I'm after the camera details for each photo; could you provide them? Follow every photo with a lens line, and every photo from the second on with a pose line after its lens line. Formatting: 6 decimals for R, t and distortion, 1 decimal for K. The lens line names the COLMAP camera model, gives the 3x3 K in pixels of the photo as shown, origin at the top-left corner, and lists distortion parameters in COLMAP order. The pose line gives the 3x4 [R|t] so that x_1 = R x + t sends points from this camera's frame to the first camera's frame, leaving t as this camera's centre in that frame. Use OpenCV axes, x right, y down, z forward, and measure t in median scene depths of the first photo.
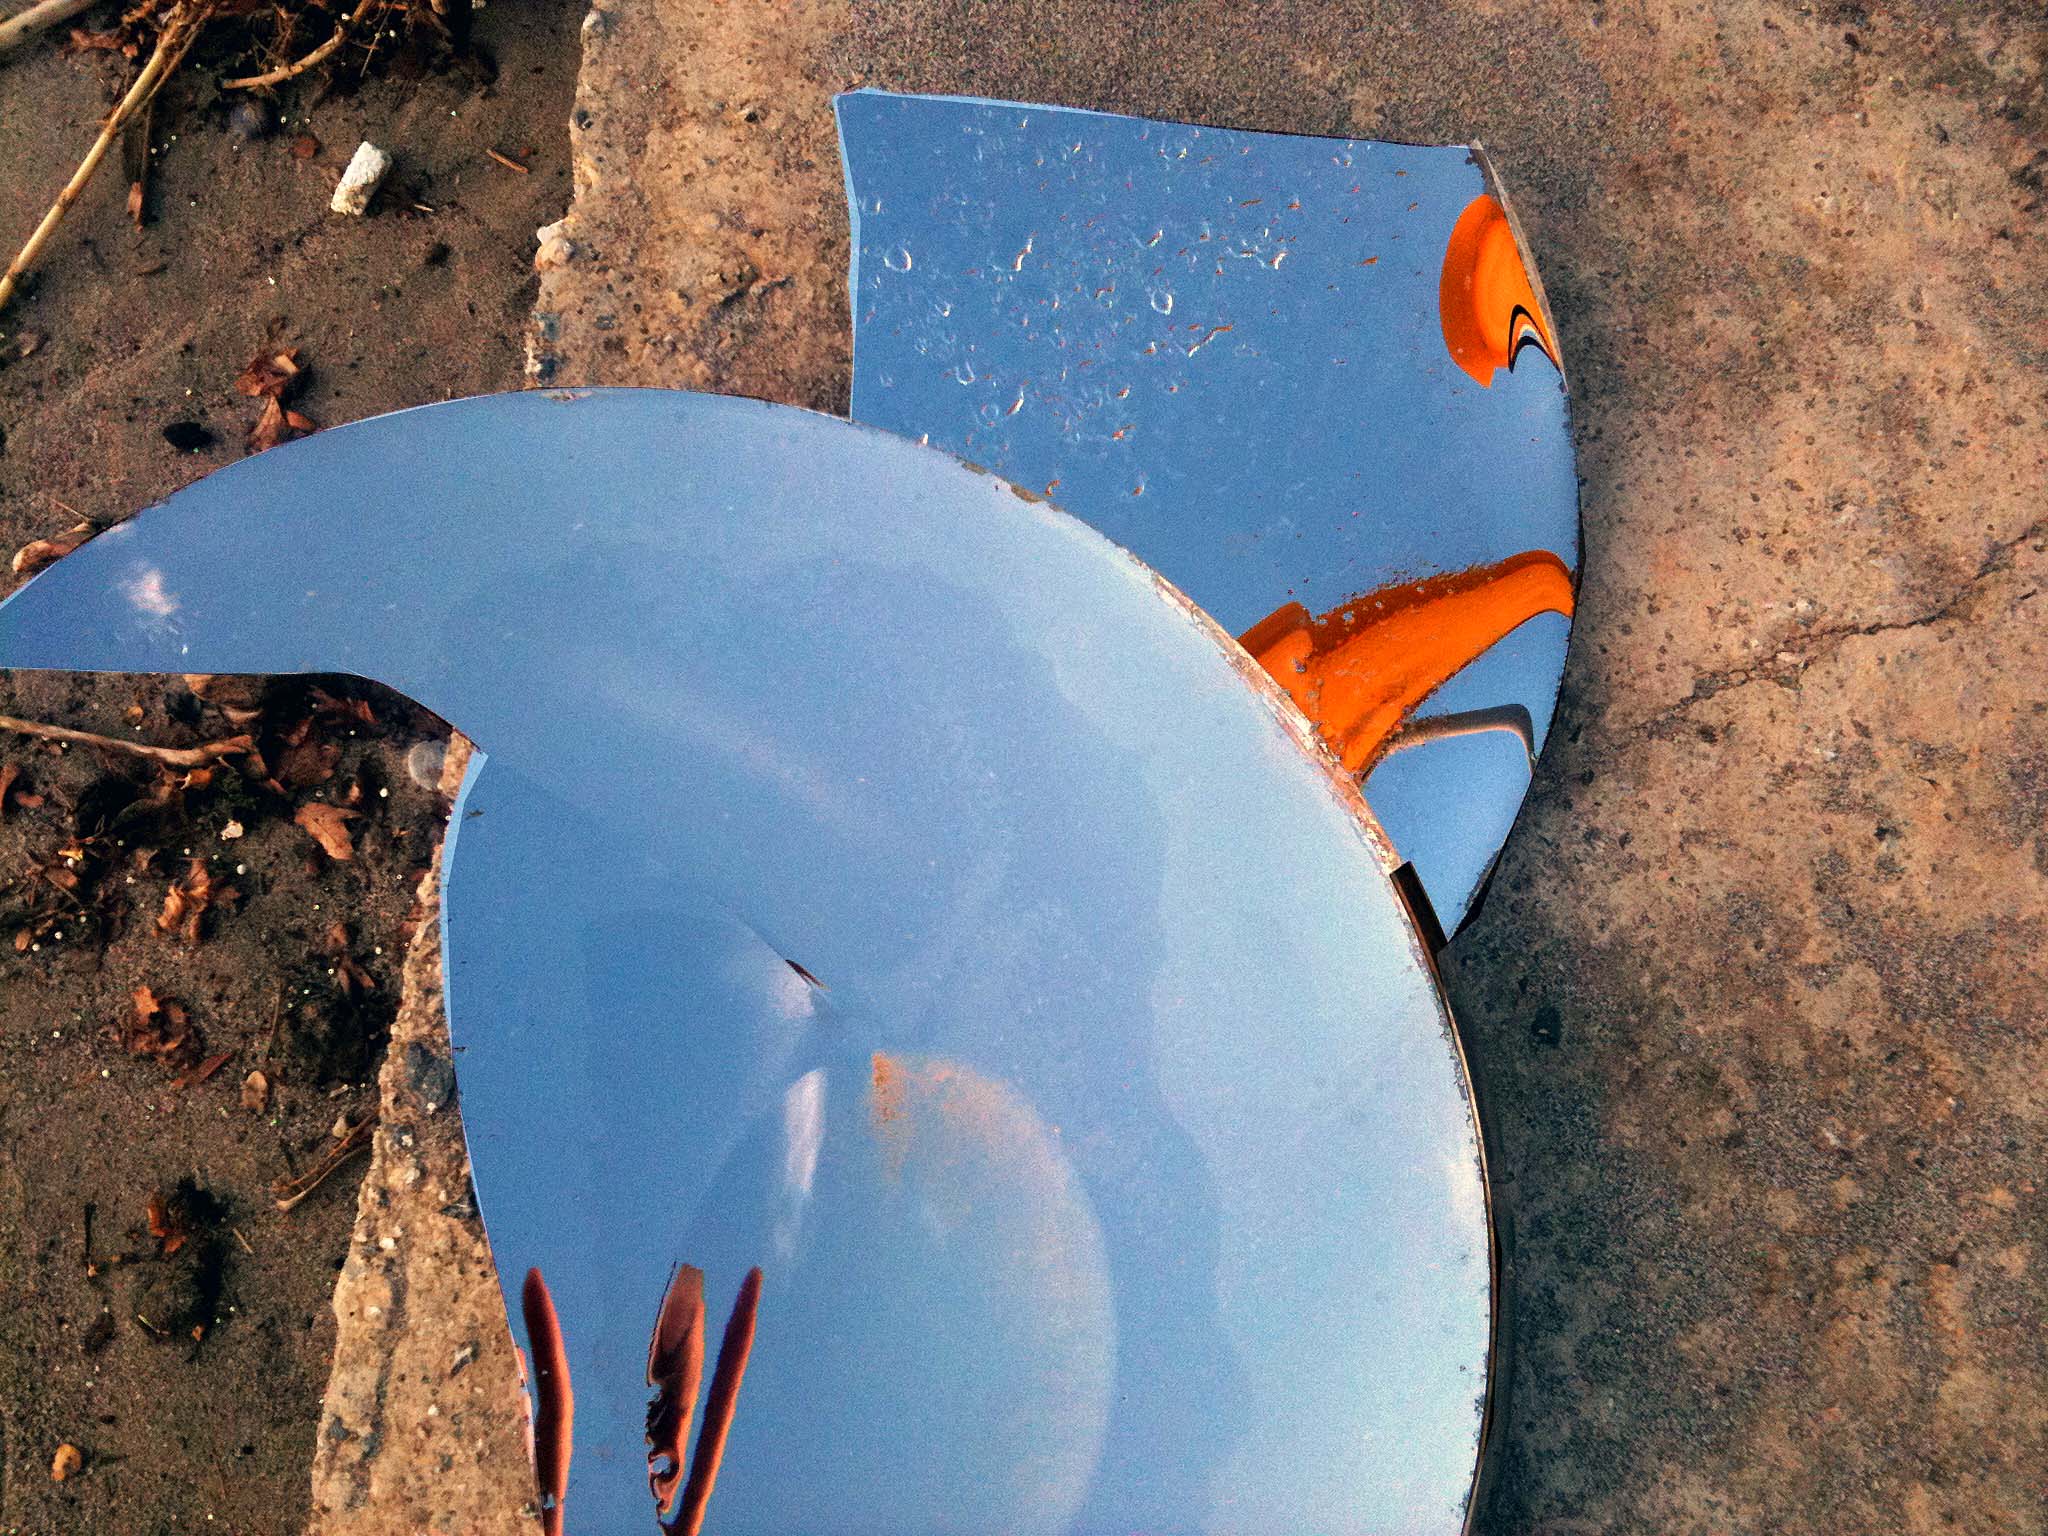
lens RADIAL K [[2146.8, 0, 977.7], [0, 2146.8, 772.2], [0, 0, 1]] dist [0.141641, -0.398611]
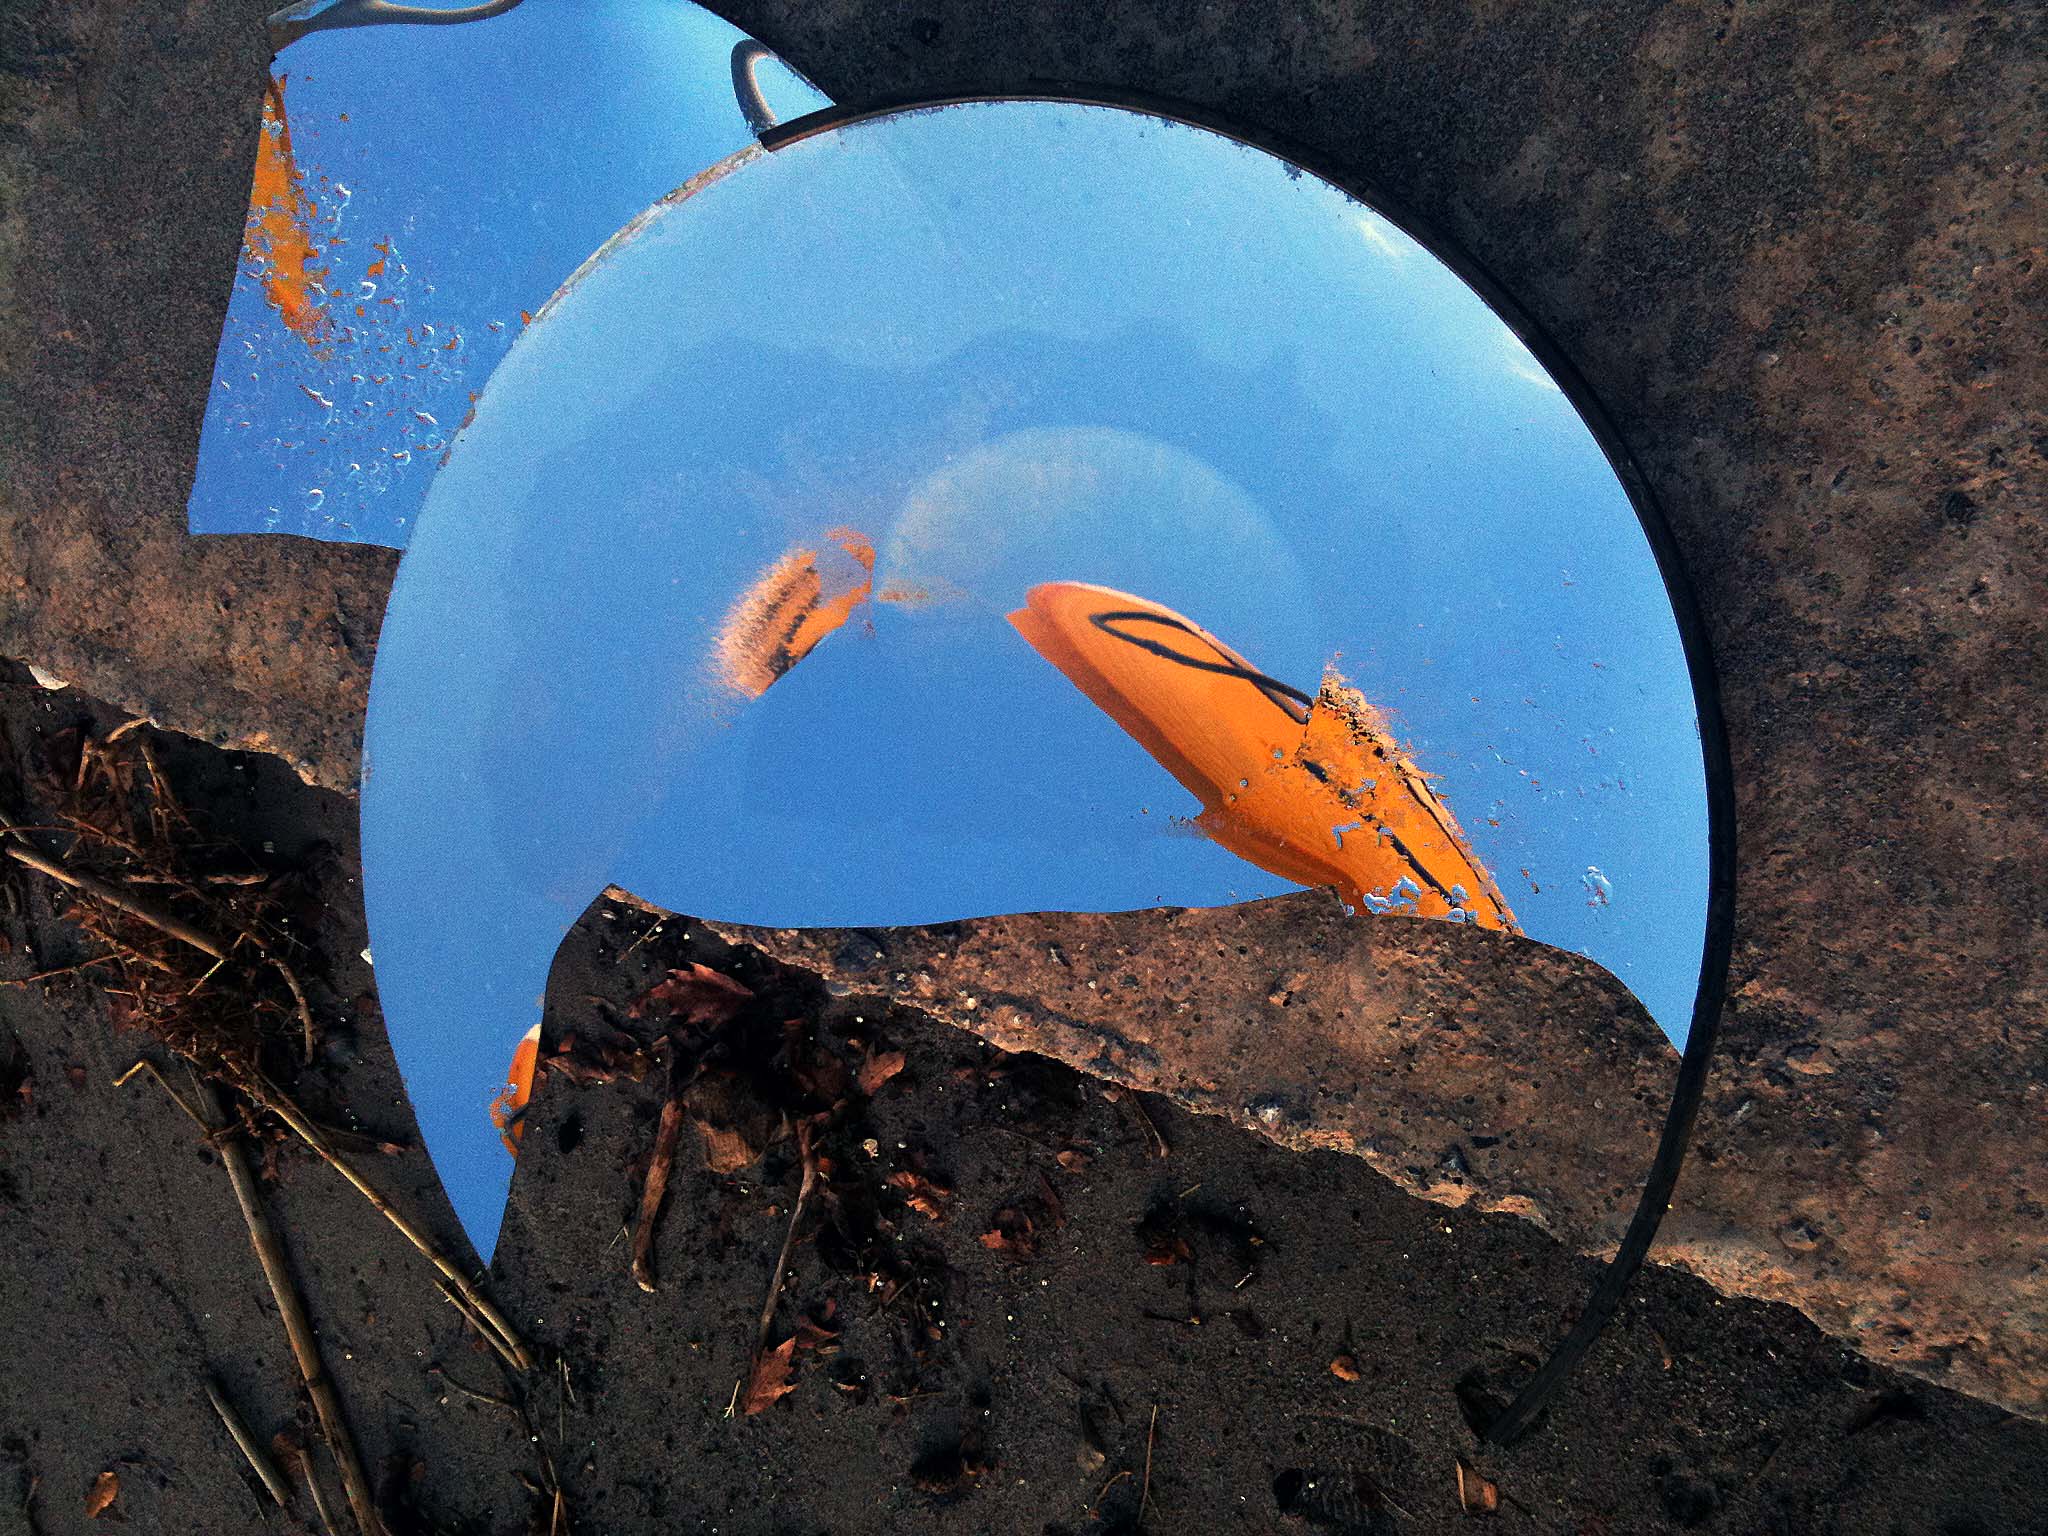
lens RADIAL K [[2146.8, 0, 977.7], [0, 2146.8, 772.2], [0, 0, 1]] dist [0.141641, -0.398611]
pose [[0.129230, -0.984500, -0.118573, 0.006037], [0.977545, 0.146554, -0.151420, 0.330617], [0.166450, -0.096343, 0.981332, -0.174280]]
